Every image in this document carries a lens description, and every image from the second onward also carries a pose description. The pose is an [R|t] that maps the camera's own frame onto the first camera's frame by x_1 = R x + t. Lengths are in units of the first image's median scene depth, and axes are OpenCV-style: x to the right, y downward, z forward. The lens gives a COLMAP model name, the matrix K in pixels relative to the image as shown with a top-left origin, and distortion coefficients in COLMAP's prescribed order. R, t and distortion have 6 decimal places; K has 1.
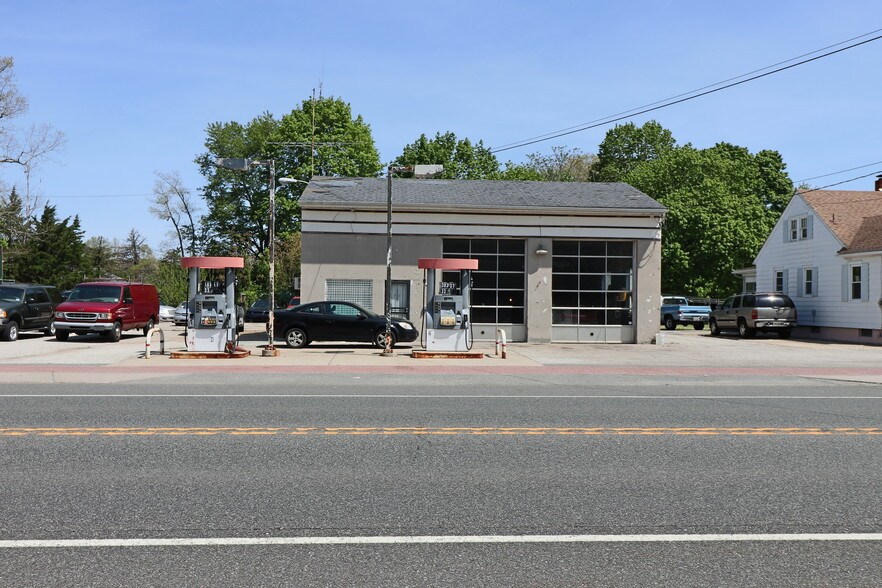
lens RADIAL K [[749.5, 0, 436.7], [0, 749.5, 296.4], [0, 0, 1]] dist [0.011694, -0.002854]
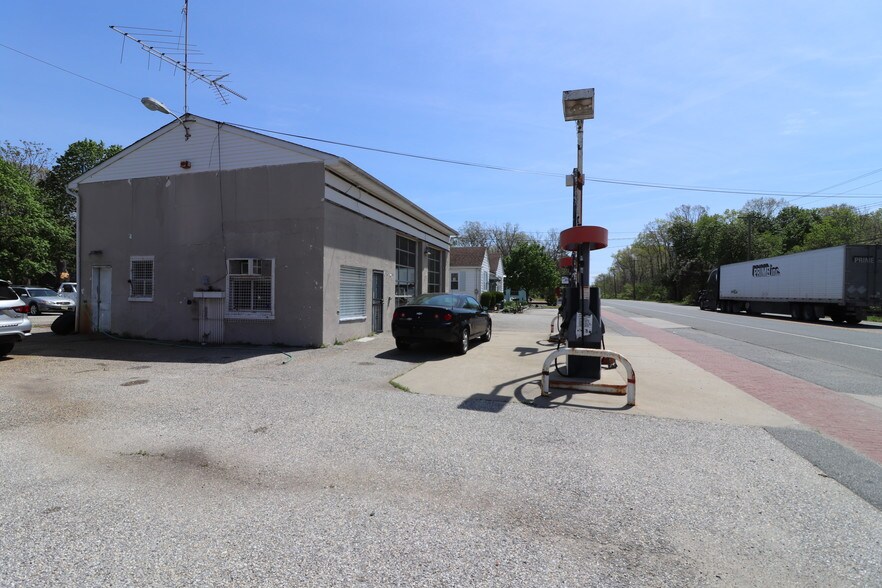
lens RADIAL K [[410.6, 0, 447.8], [0, 410.6, 291.5], [0, 0, 1]] dist [-0.005075, -0.007469]
pose [[0.322425, -0.003442, 0.946589, -0.506013], [-0.010588, 0.999918, 0.007243, 0.001320], [-0.946536, -0.012357, 0.322362, 0.719982]]
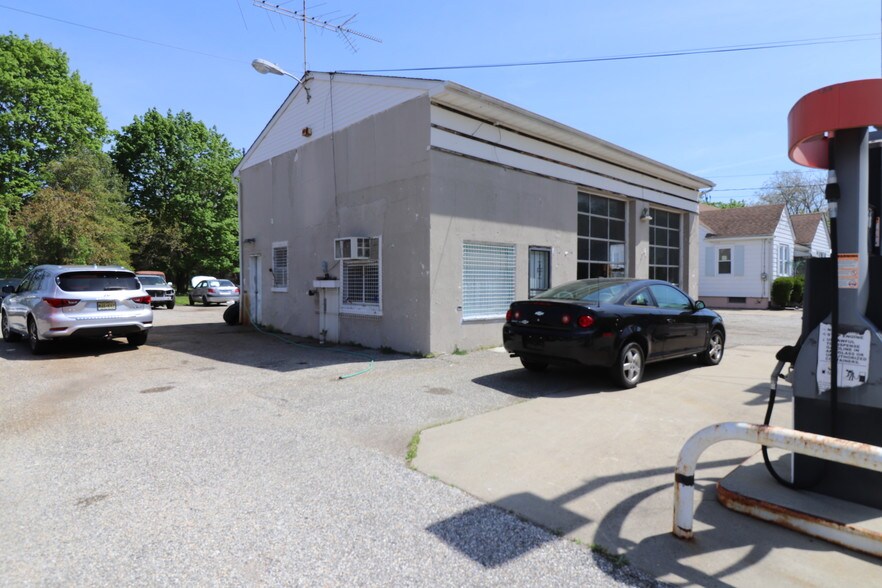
lens RADIAL K [[502.6, 0, 444.6], [0, 502.6, 288.2], [0, 0, 1]] dist [0.001737, -0.009657]
pose [[0.772299, -0.020840, 0.634918, -0.381552], [0.006003, 0.999657, 0.025510, 0.003495], [-0.635231, -0.015890, 0.772158, 0.691271]]
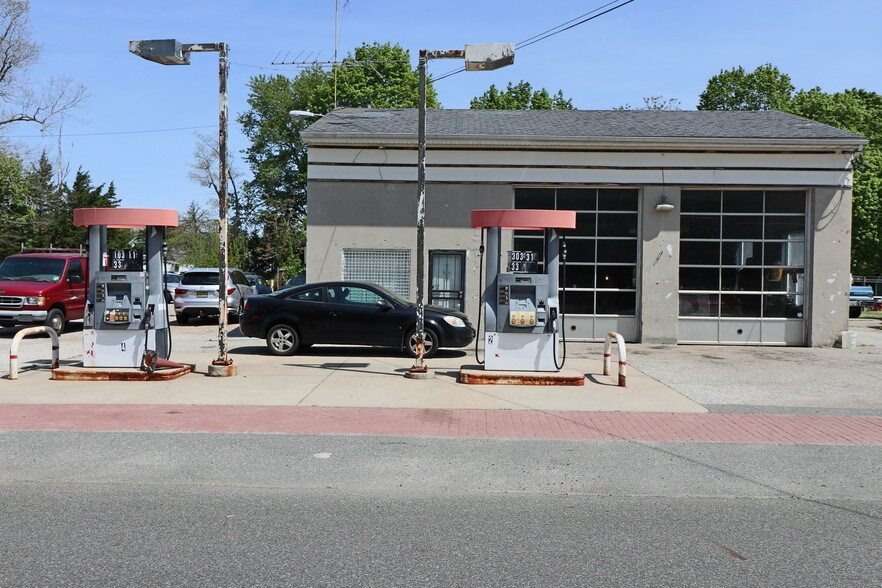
lens RADIAL K [[757.0, 0, 436.5], [0, 757.0, 290.4], [0, 0, 1]] dist [0.007566, 0.013103]
pose [[0.995412, 0.004120, -0.095592, 0.003533], [-0.001677, 0.999670, 0.025628, -0.002491], [0.095667, -0.025350, 0.995091, 0.305508]]
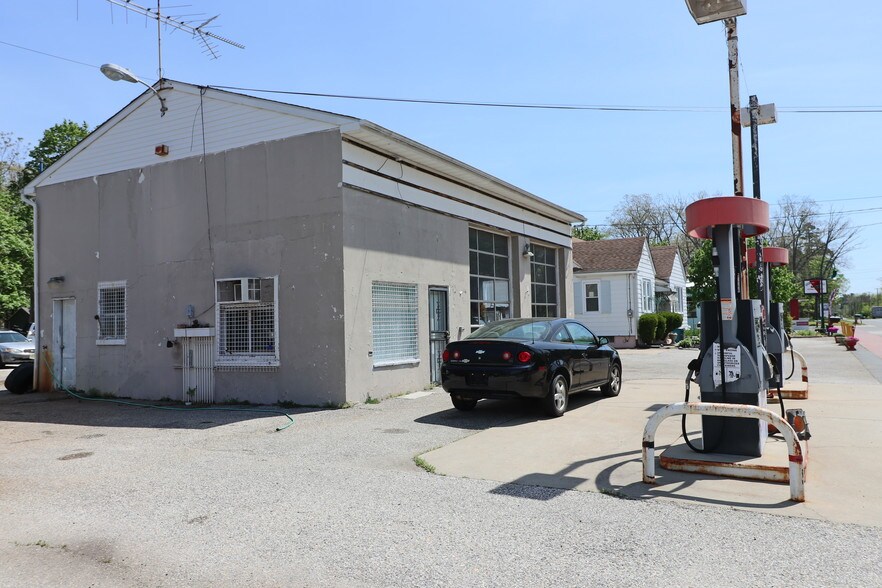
lens RADIAL K [[678.6, 0, 450.7], [0, 678.6, 288.8], [0, 0, 1]] dist [-0.001378, 0.006179]
pose [[0.526272, 0.017509, 0.850136, -0.502960], [0.026938, 0.998943, -0.037249, 0.002044], [-0.849889, 0.042504, 0.525244, 0.676003]]
